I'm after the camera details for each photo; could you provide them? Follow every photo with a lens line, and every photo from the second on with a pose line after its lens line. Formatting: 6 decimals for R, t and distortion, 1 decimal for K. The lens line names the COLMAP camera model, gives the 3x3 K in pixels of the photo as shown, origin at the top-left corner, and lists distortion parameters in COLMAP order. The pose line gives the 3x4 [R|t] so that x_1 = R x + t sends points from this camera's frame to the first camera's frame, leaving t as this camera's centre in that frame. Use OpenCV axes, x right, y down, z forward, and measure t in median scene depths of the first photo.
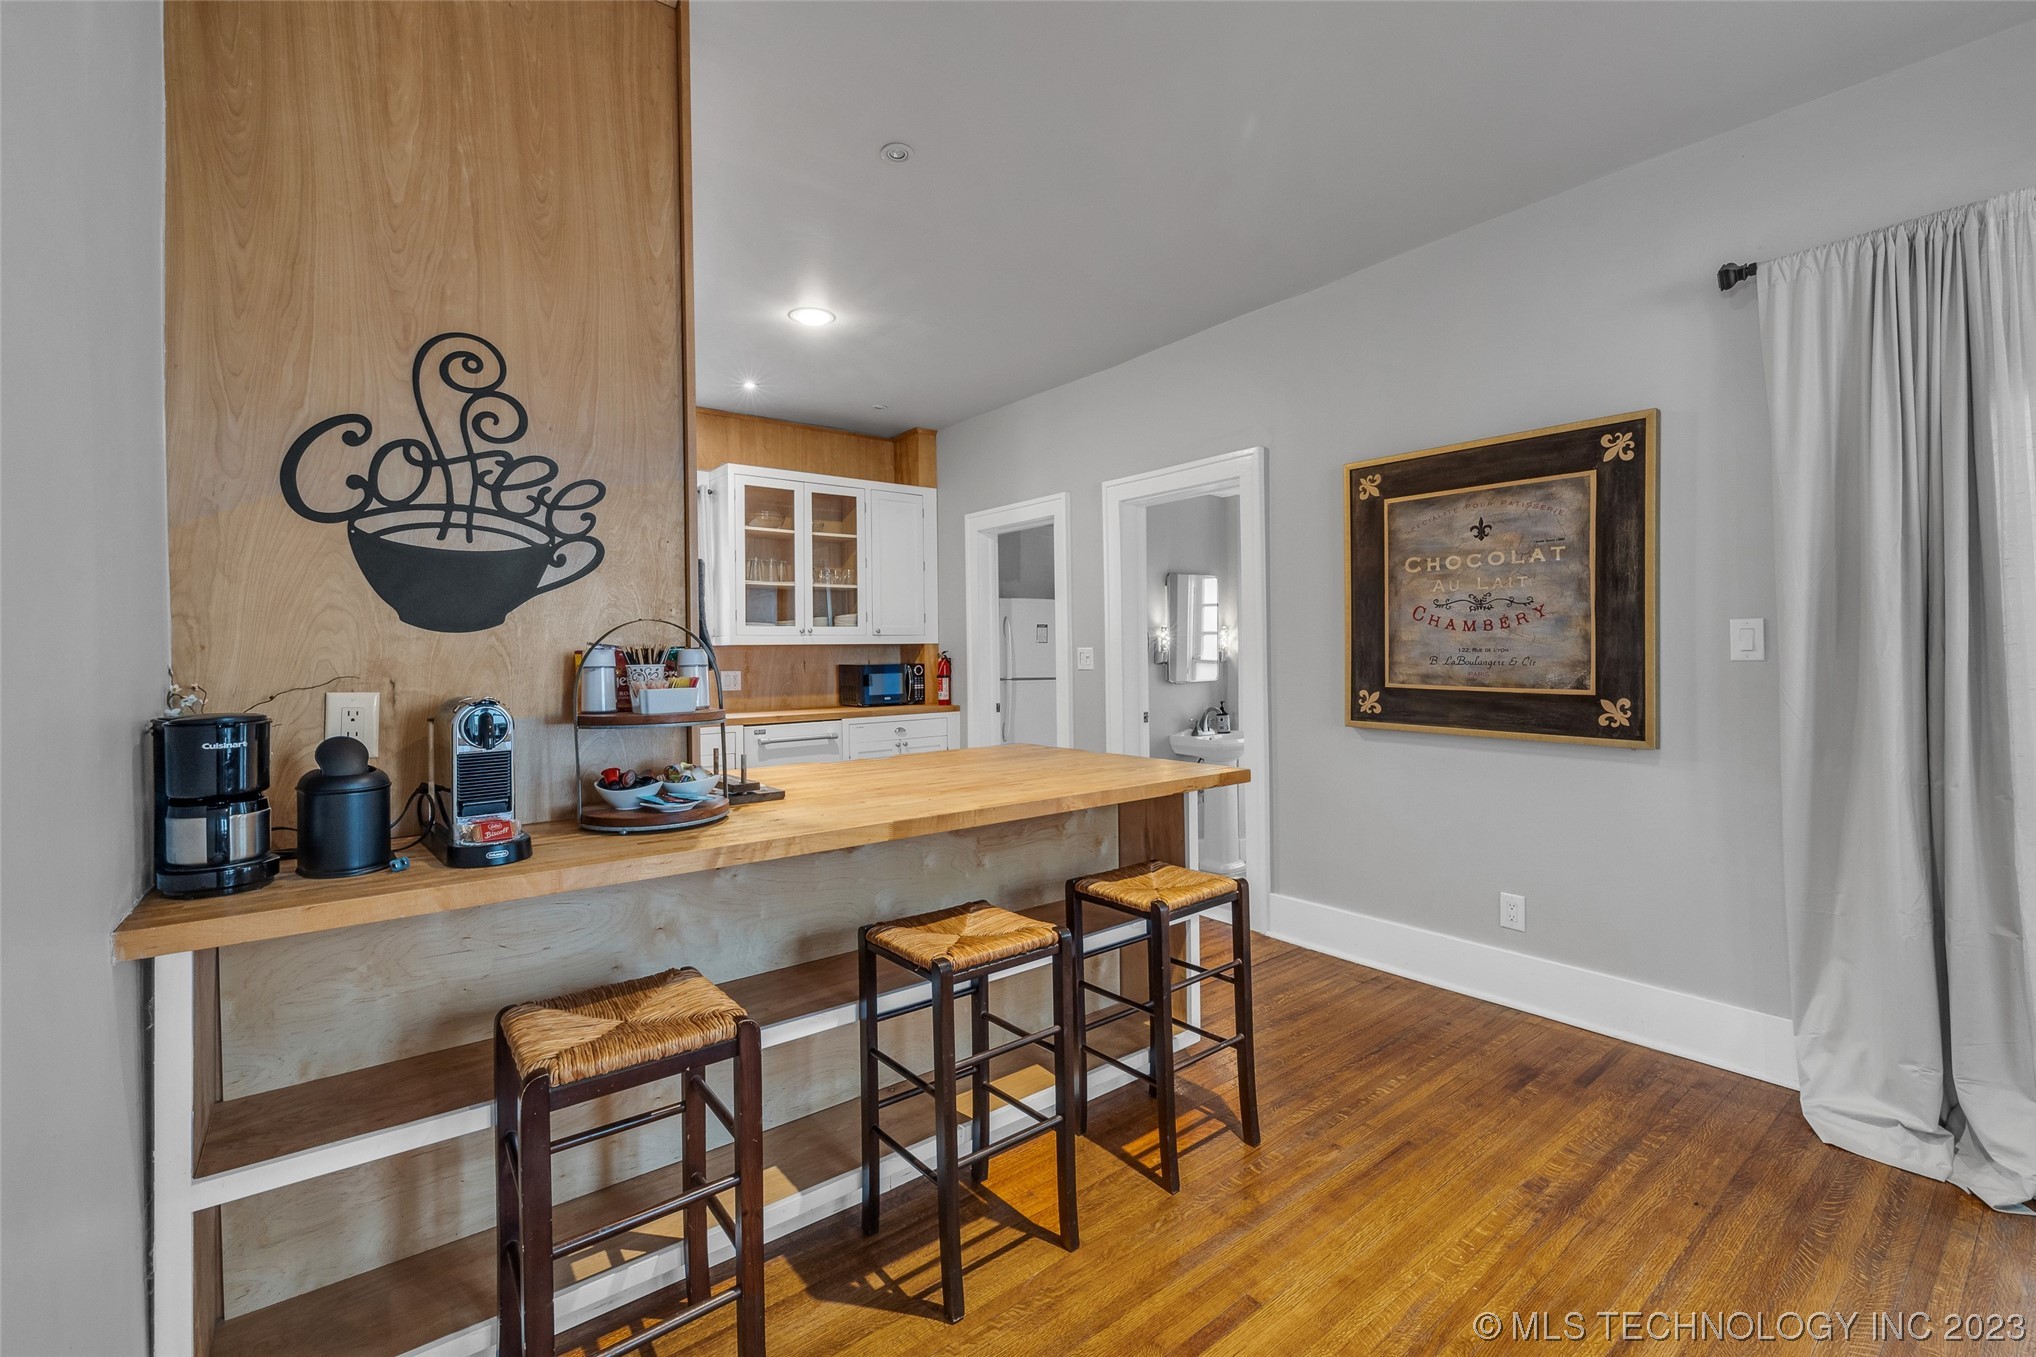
lens RADIAL K [[879.2, 0, 1024.6], [0, 879.2, 660.2], [0, 0, 1]] dist [-0.009189, 0.000219]
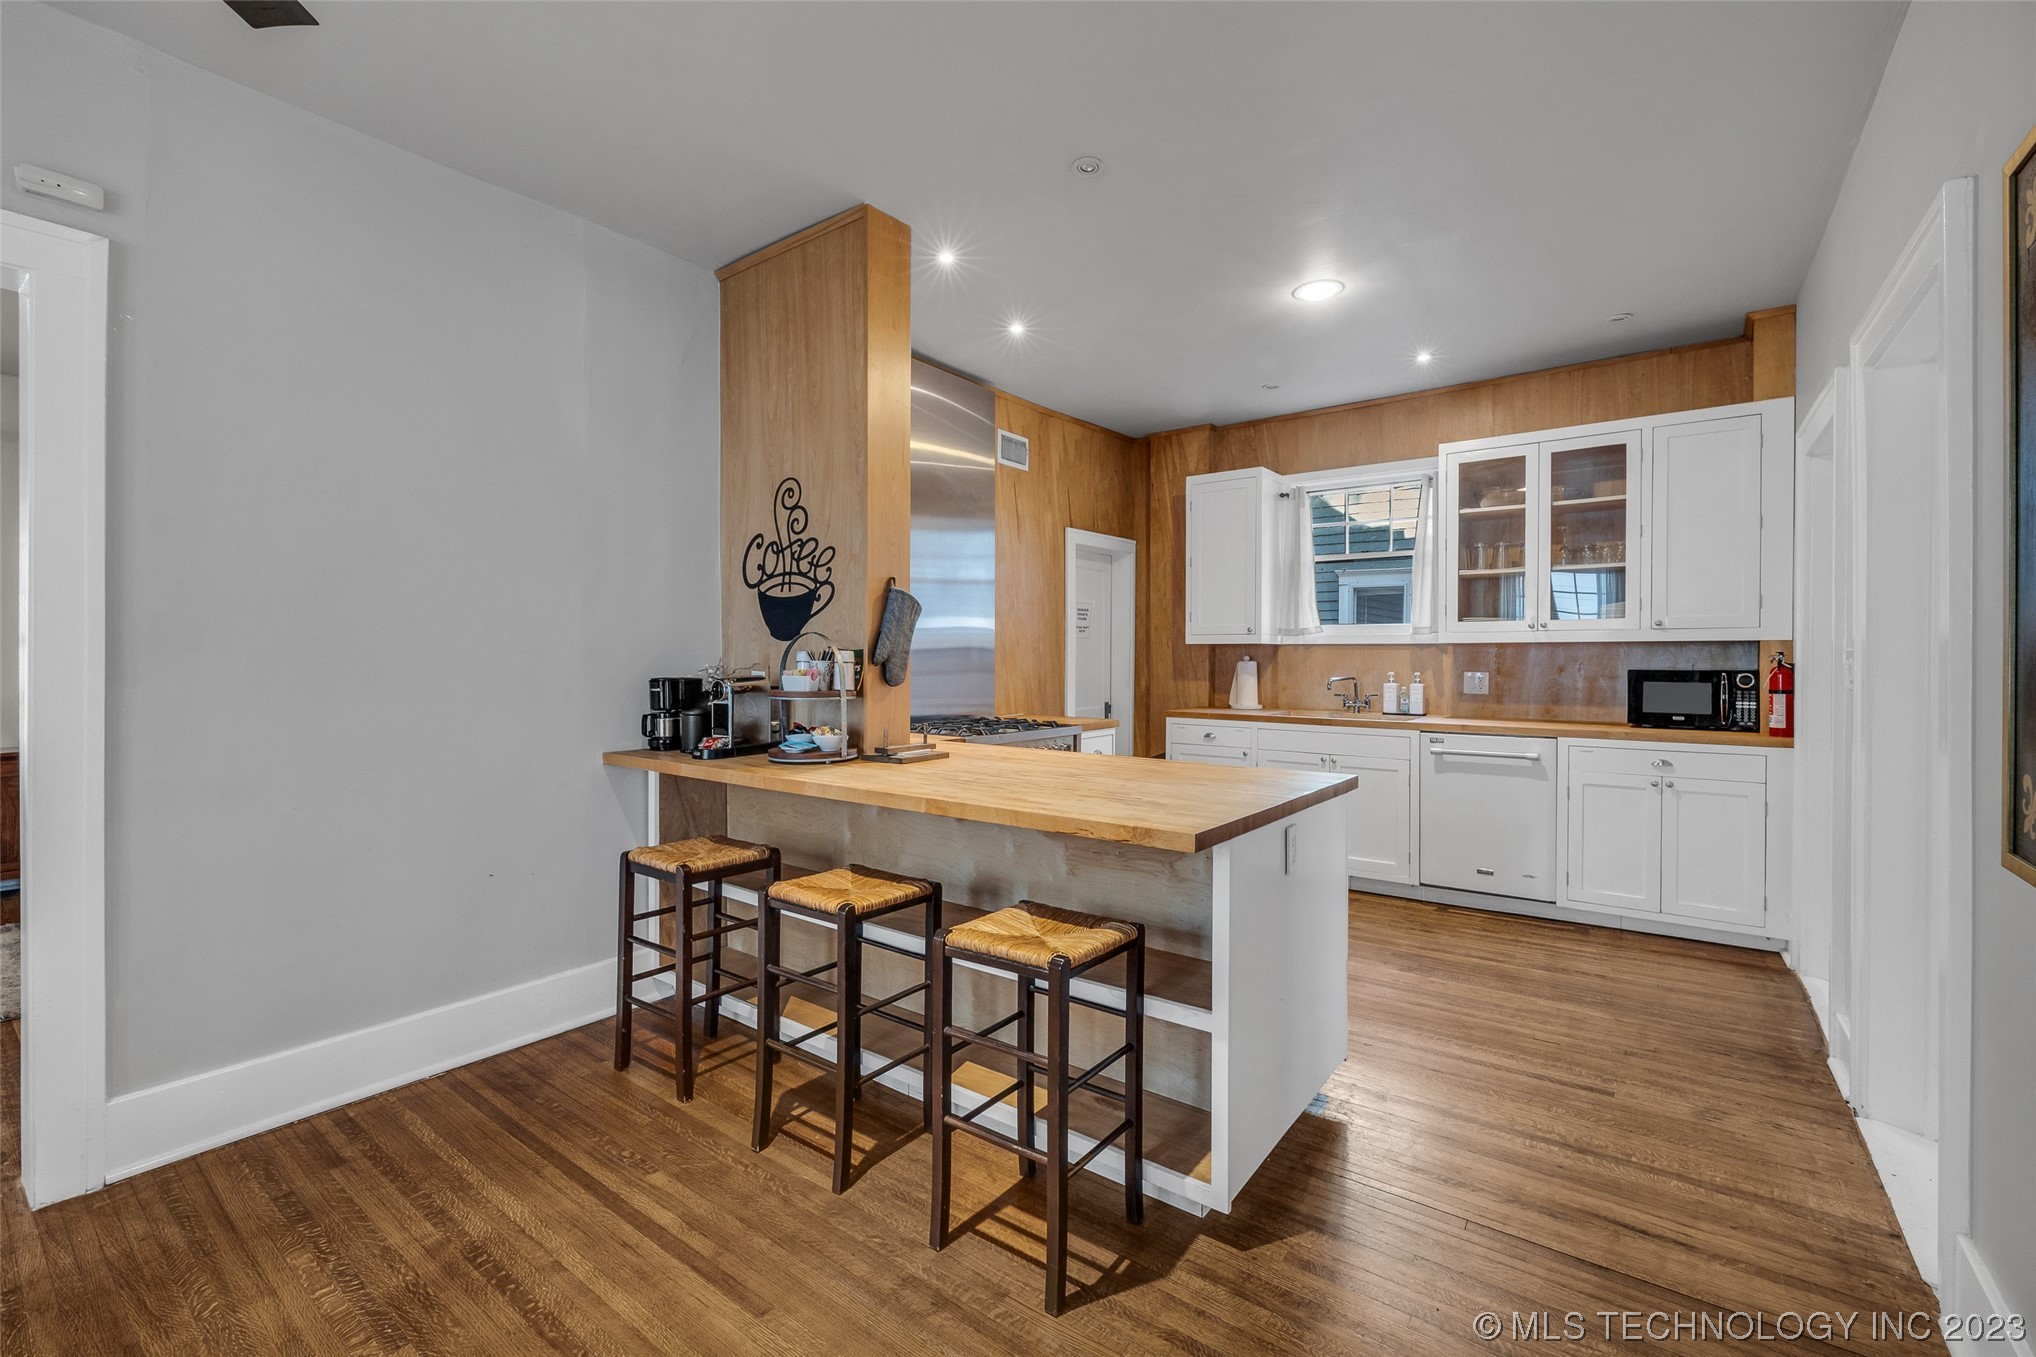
lens RADIAL K [[879.2, 0, 1024.9], [0, 879.2, 664.4], [0, 0, 1]] dist [-0.009189, 0.000219]
pose [[0.247383, 0.022211, -0.968663, 1.198897], [-0.011356, 0.999735, 0.020024, -0.023906], [0.968851, 0.006046, 0.247570, 0.967529]]
